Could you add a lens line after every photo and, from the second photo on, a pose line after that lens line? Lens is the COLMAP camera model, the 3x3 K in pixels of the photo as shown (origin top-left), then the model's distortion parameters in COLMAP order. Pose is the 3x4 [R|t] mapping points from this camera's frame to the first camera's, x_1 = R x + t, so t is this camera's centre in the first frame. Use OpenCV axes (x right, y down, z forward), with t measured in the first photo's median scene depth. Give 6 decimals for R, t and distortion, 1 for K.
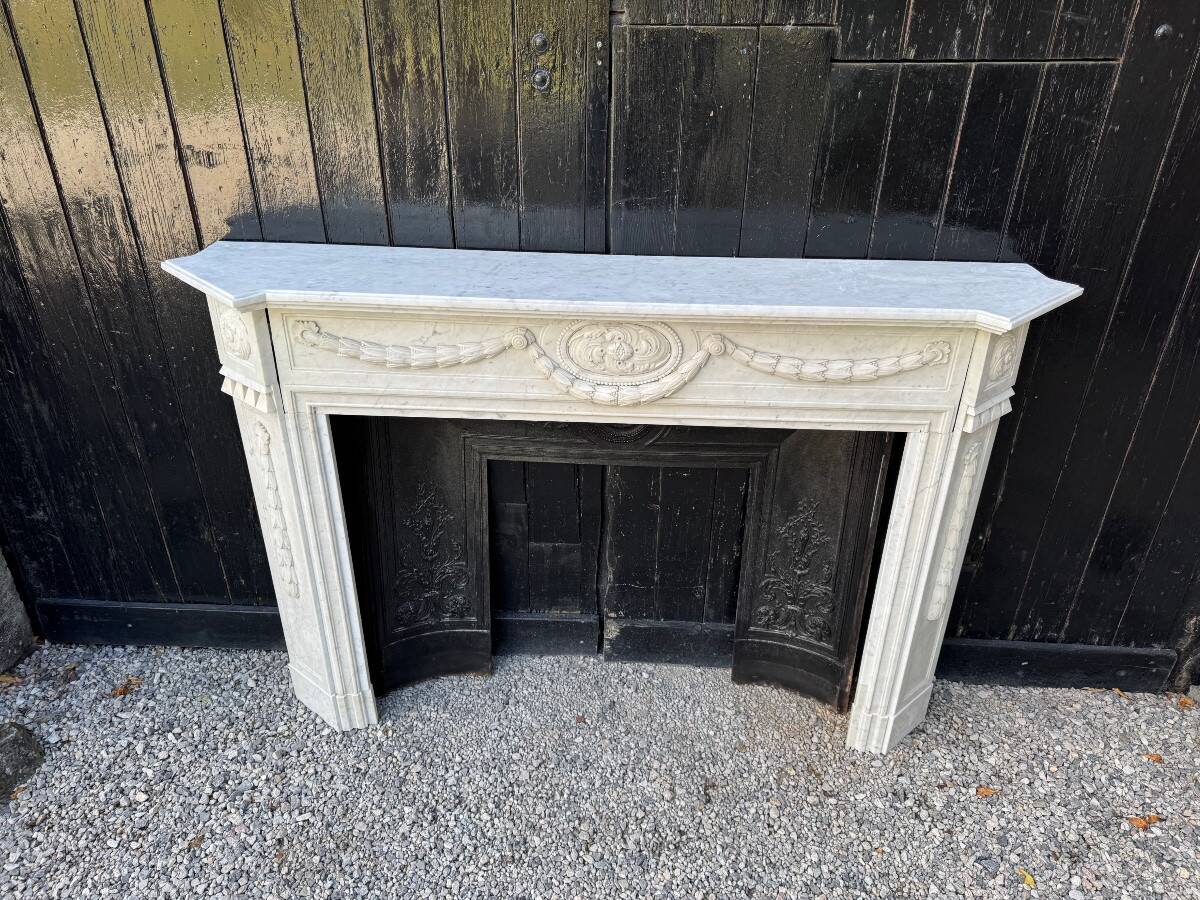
lens RADIAL K [[838.9, 0, 603.7], [0, 838.9, 451.3], [0, 0, 1]] dist [0.191319, -0.423854]
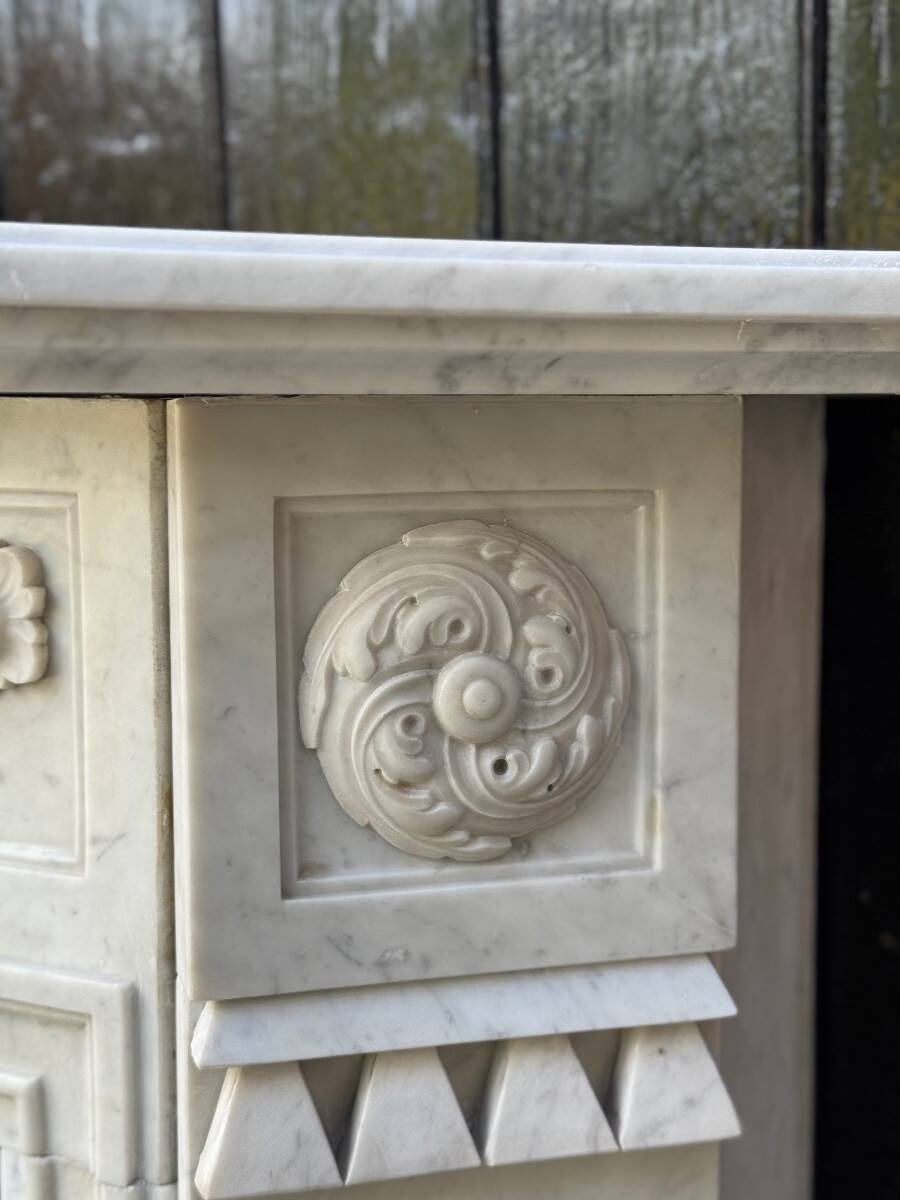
lens RADIAL K [[1677.5, 0, 444.7], [0, 1677.5, 604.9], [0, 0, 1]] dist [0.195621, -0.404200]
pose [[0.900603, 0.032763, -0.433406, 0.570016], [-0.192115, 0.924466, -0.329323, -0.026002], [0.389879, 0.379853, 0.838872, 0.717946]]
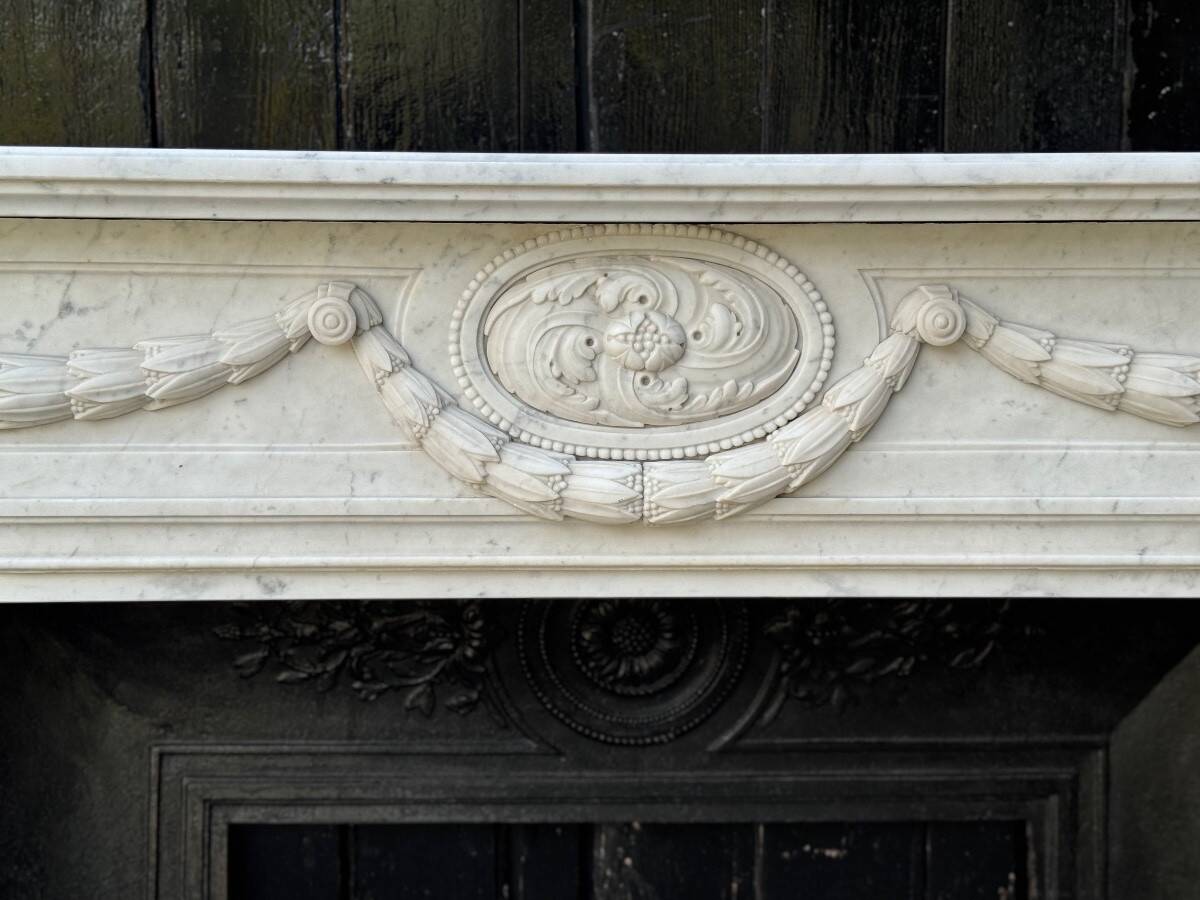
lens RADIAL K [[1677.5, 0, 600.0], [0, 1677.5, 450.0], [0, 0, 1]] dist [0.195621, -0.404200]
pose [[0.998190, -0.026316, 0.054073, -0.031955], [0.044459, 0.928404, -0.368903, 0.148347], [-0.040493, 0.370639, 0.927894, 0.389602]]
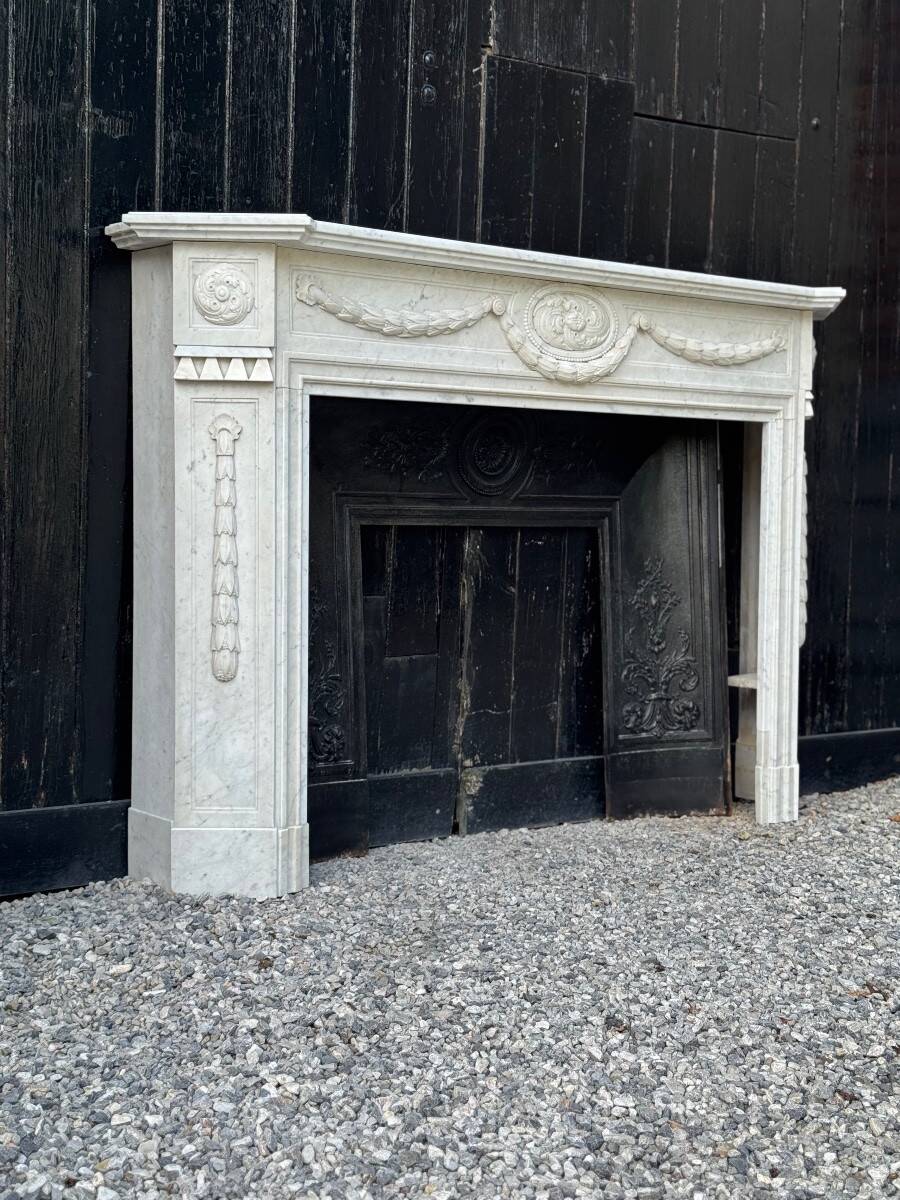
lens RADIAL K [[1677.5, 0, 444.7], [0, 1677.5, 604.9], [0, 0, 1]] dist [0.195621, -0.404200]
pose [[0.774551, -0.048659, 0.630637, -1.300831], [0.302799, 0.903889, -0.302156, 0.700770], [-0.555323, 0.424991, 0.714842, -0.194786]]
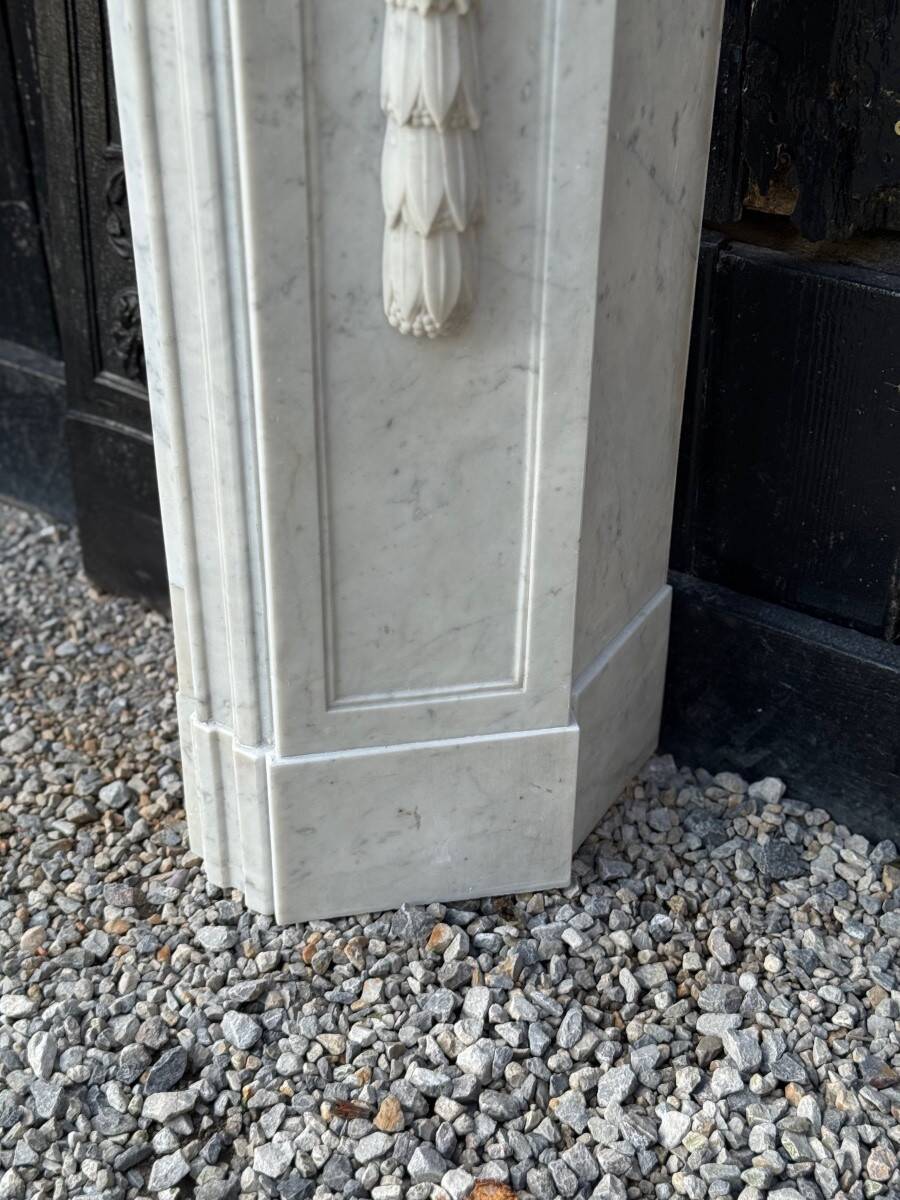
lens RADIAL K [[1677.5, 0, 444.7], [0, 1677.5, 604.9], [0, 0, 1]] dist [0.195621, -0.404200]
pose [[0.868412, 0.270753, -0.415396, 0.663447], [-0.232679, 0.962308, 0.140796, 0.229622], [0.437860, -0.025615, 0.898678, 0.722135]]
